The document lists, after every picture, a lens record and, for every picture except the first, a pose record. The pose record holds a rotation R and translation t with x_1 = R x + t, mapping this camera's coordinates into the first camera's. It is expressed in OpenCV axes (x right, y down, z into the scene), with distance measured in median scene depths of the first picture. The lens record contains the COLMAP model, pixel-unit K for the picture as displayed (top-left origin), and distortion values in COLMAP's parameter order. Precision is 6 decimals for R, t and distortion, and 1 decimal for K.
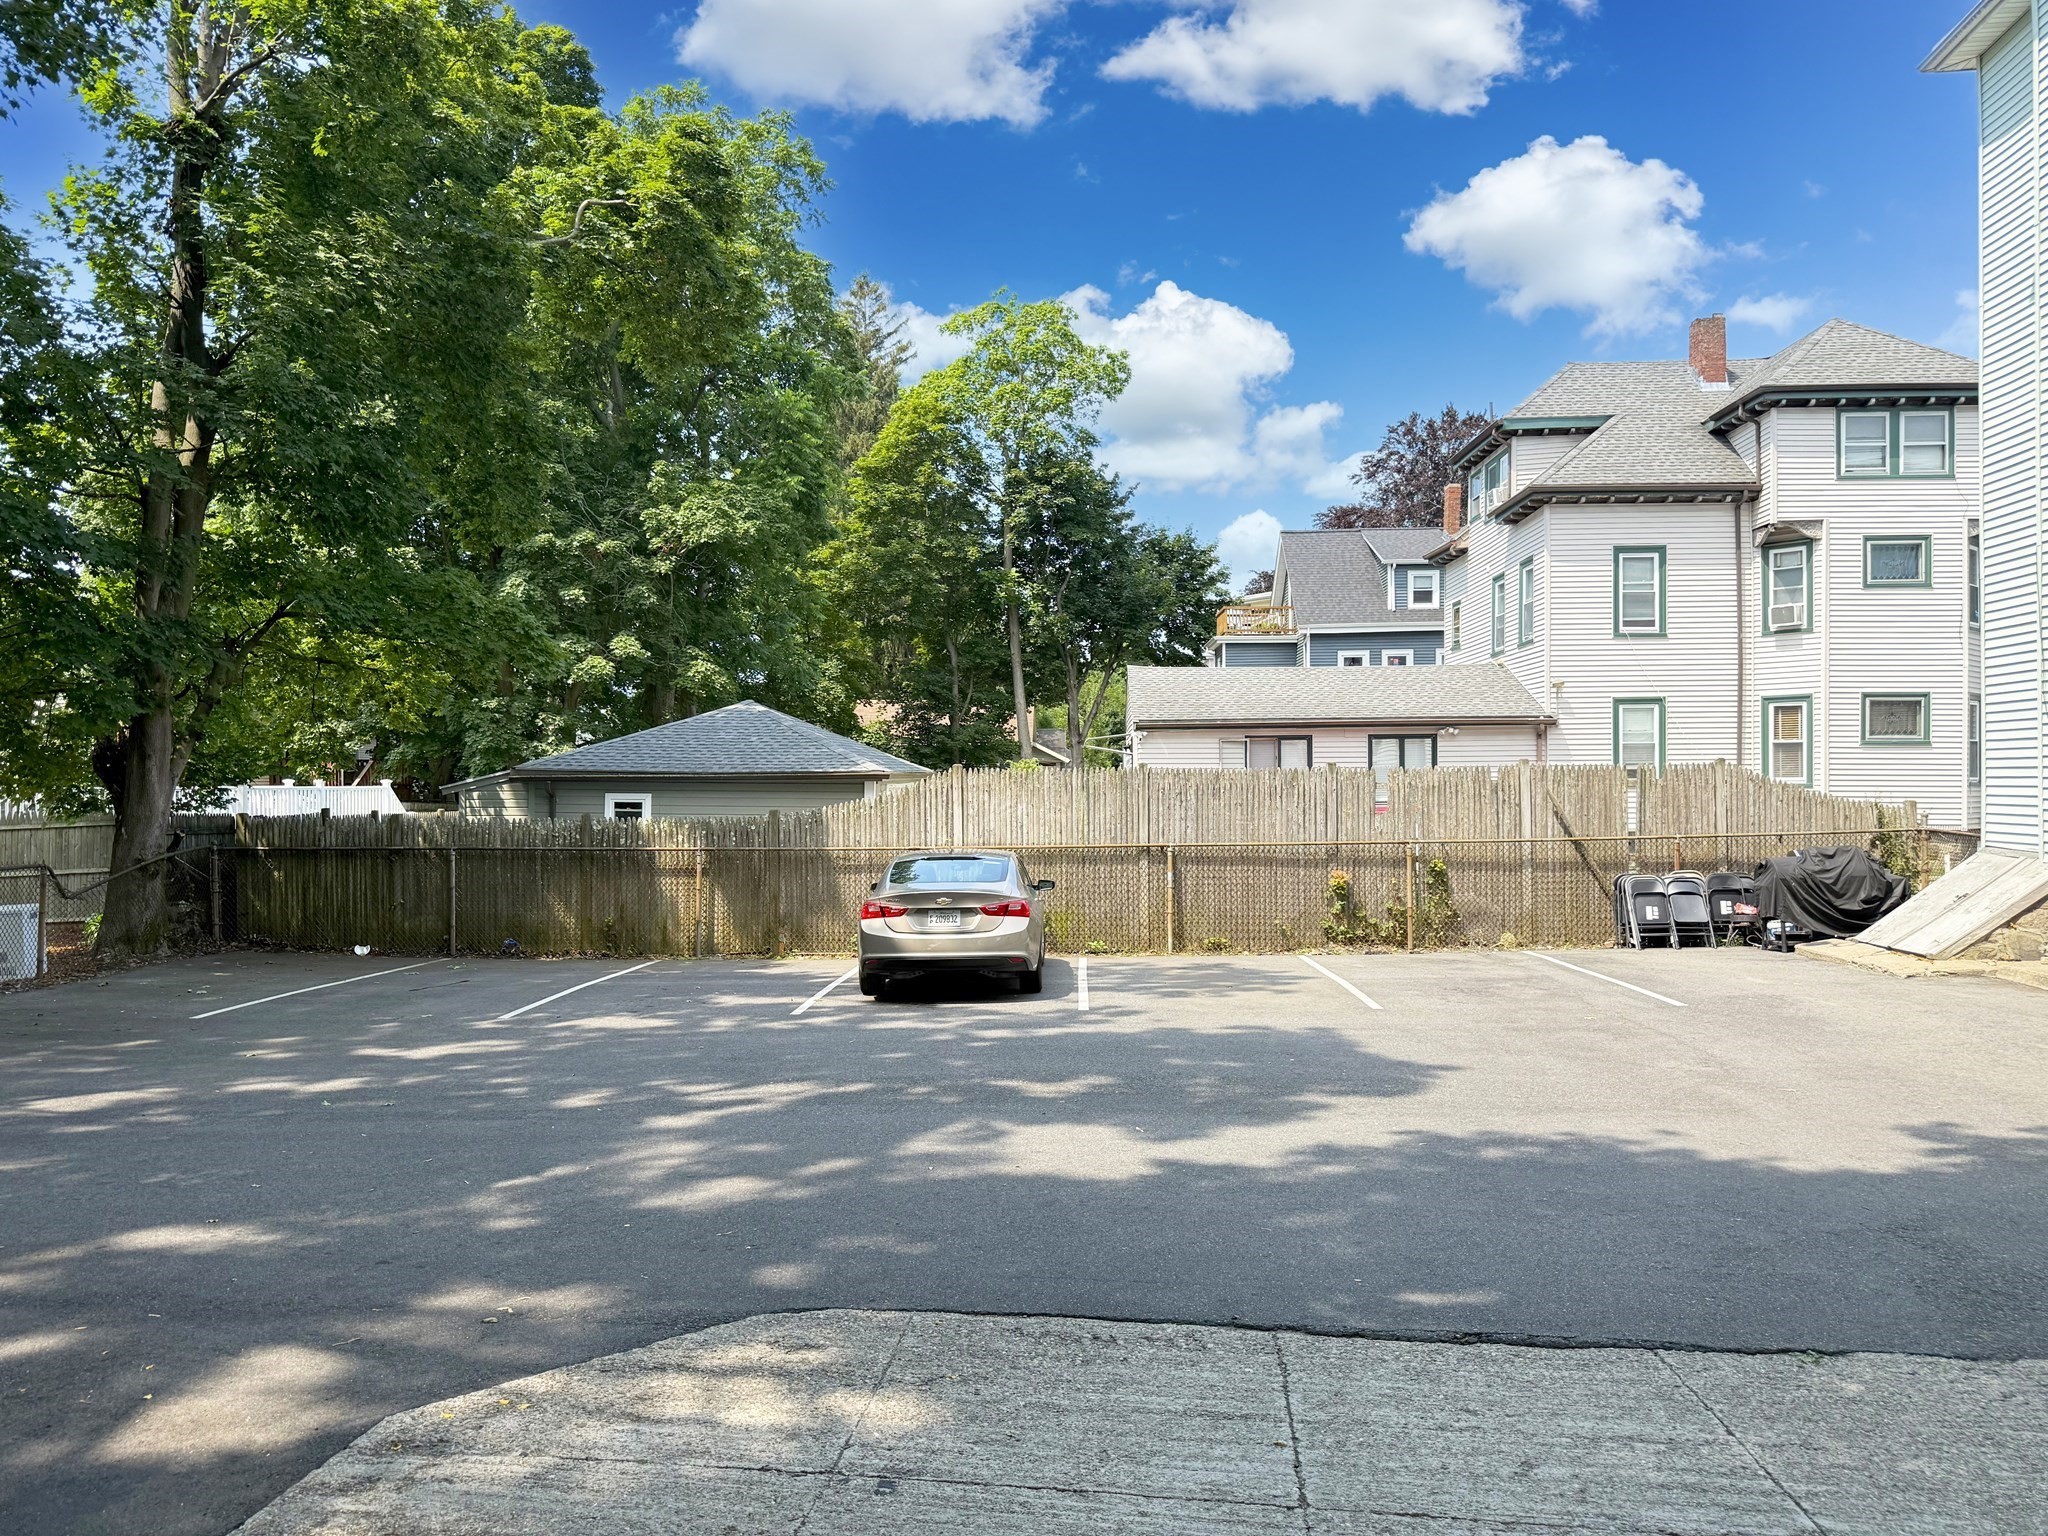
lens RADIAL K [[1440.9, 0, 1012.4], [0, 1440.9, 777.5], [0, 0, 1]] dist [0.050232, -0.075455]
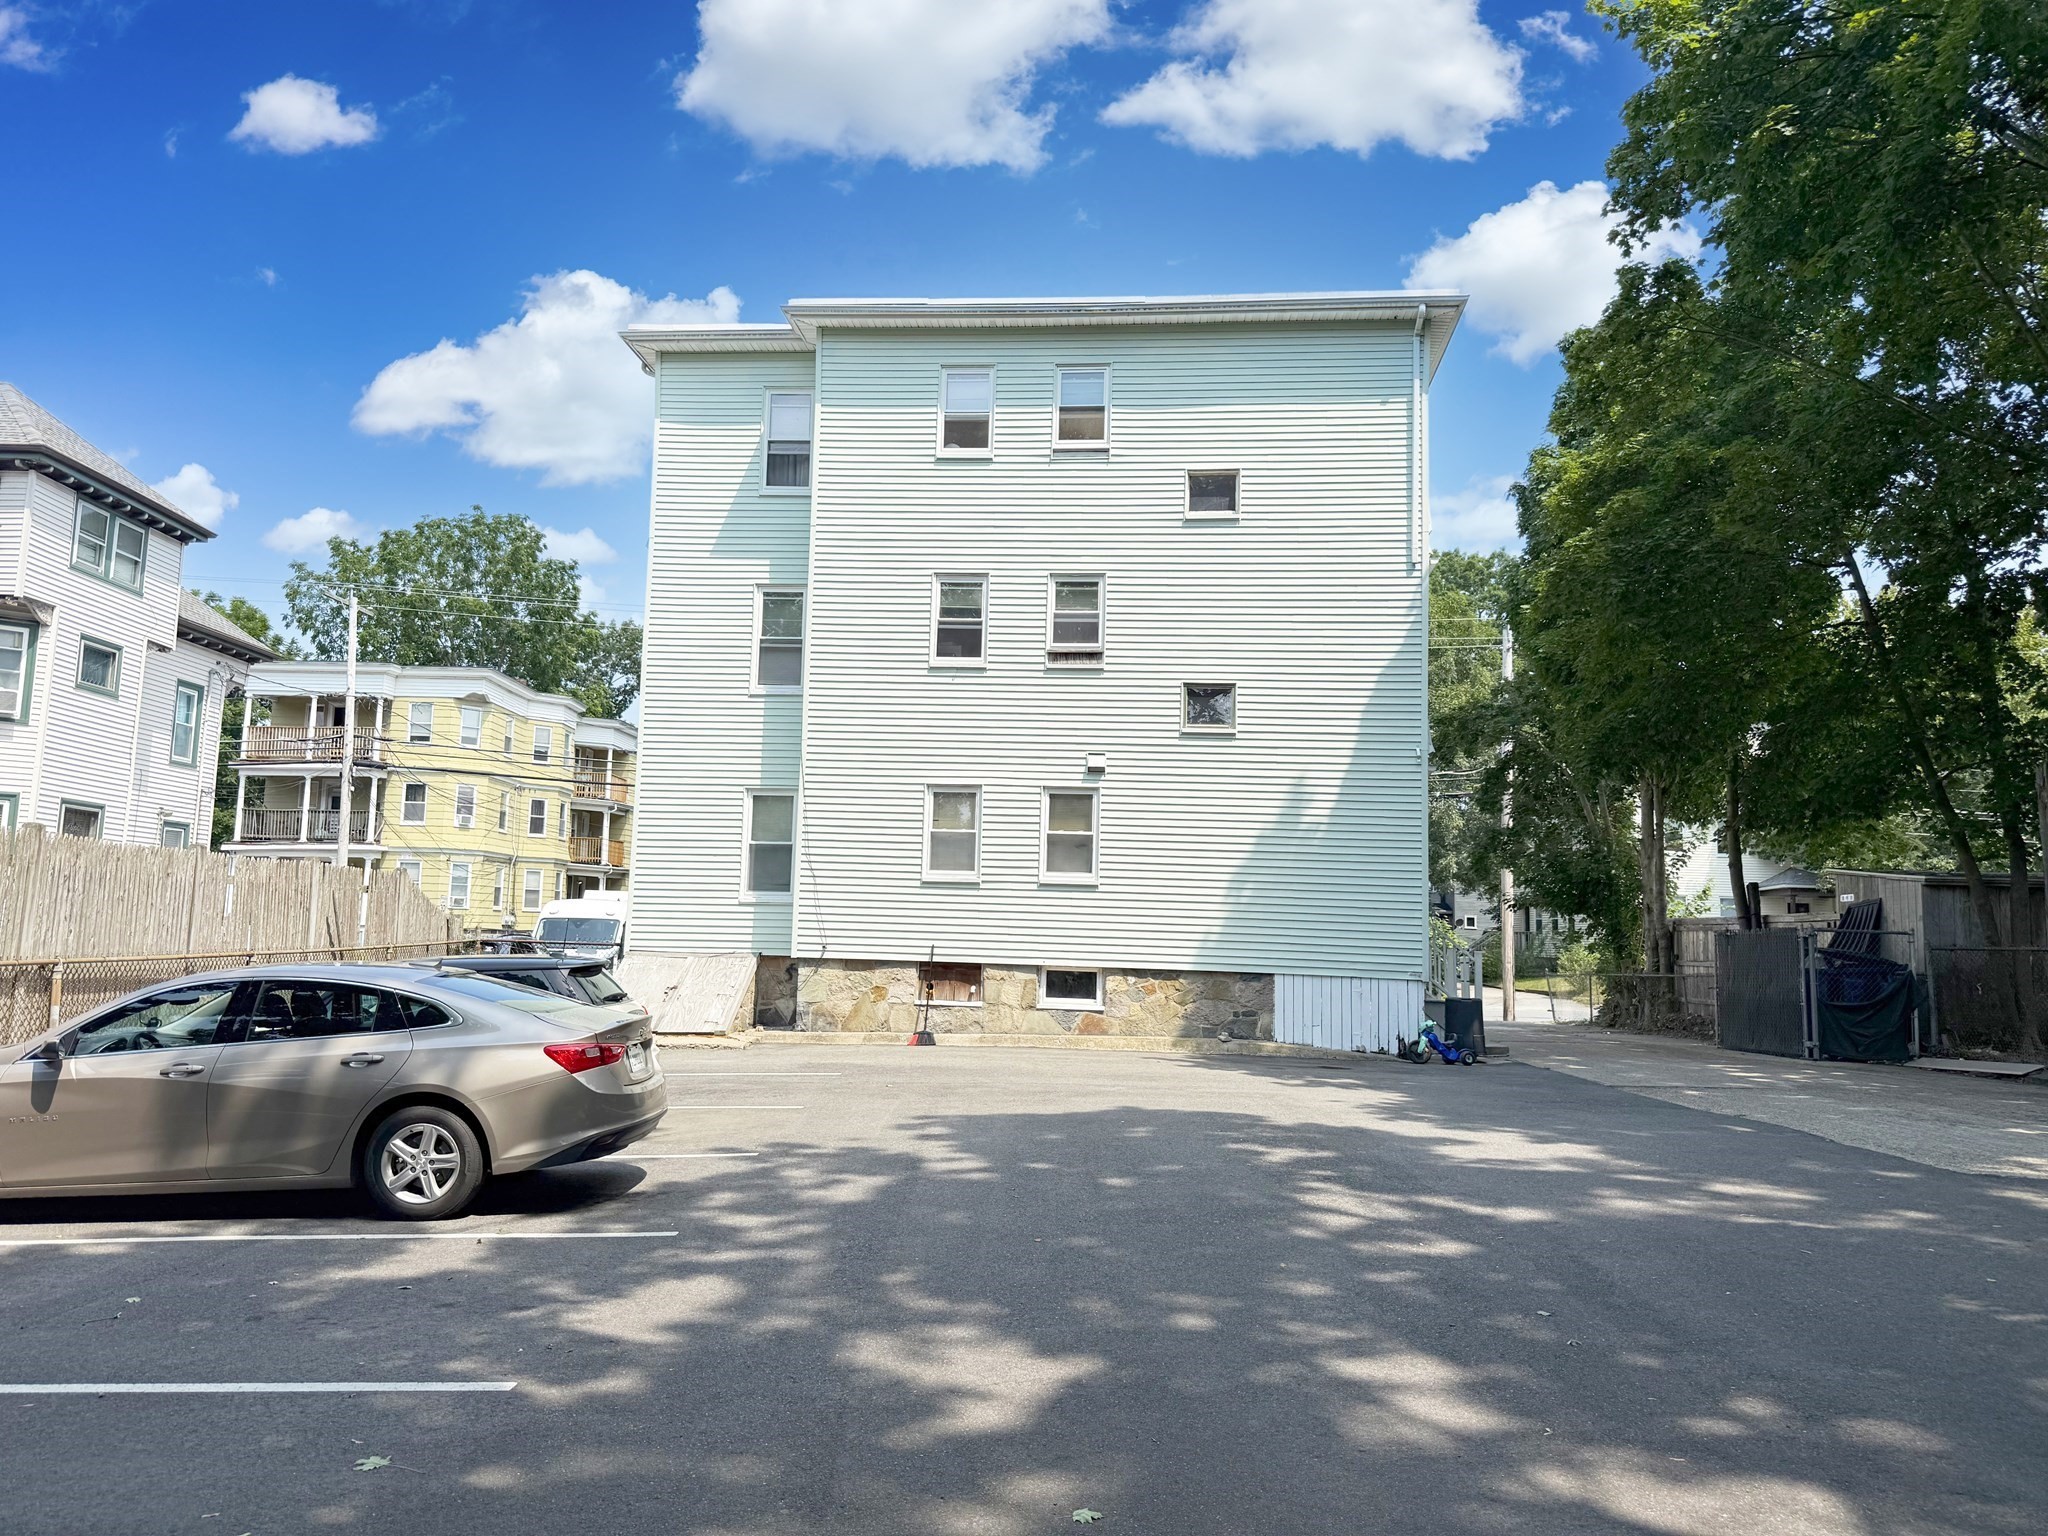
lens RADIAL K [[1440.9, 0, 1029.8], [0, 1440.9, 813.6], [0, 0, 1]] dist [0.050232, -0.075455]
pose [[-0.056106, 0.088730, 0.994474, -0.379722], [-0.026597, 0.995557, -0.090327, 0.019999], [-0.998070, -0.031518, -0.053497, 0.428231]]
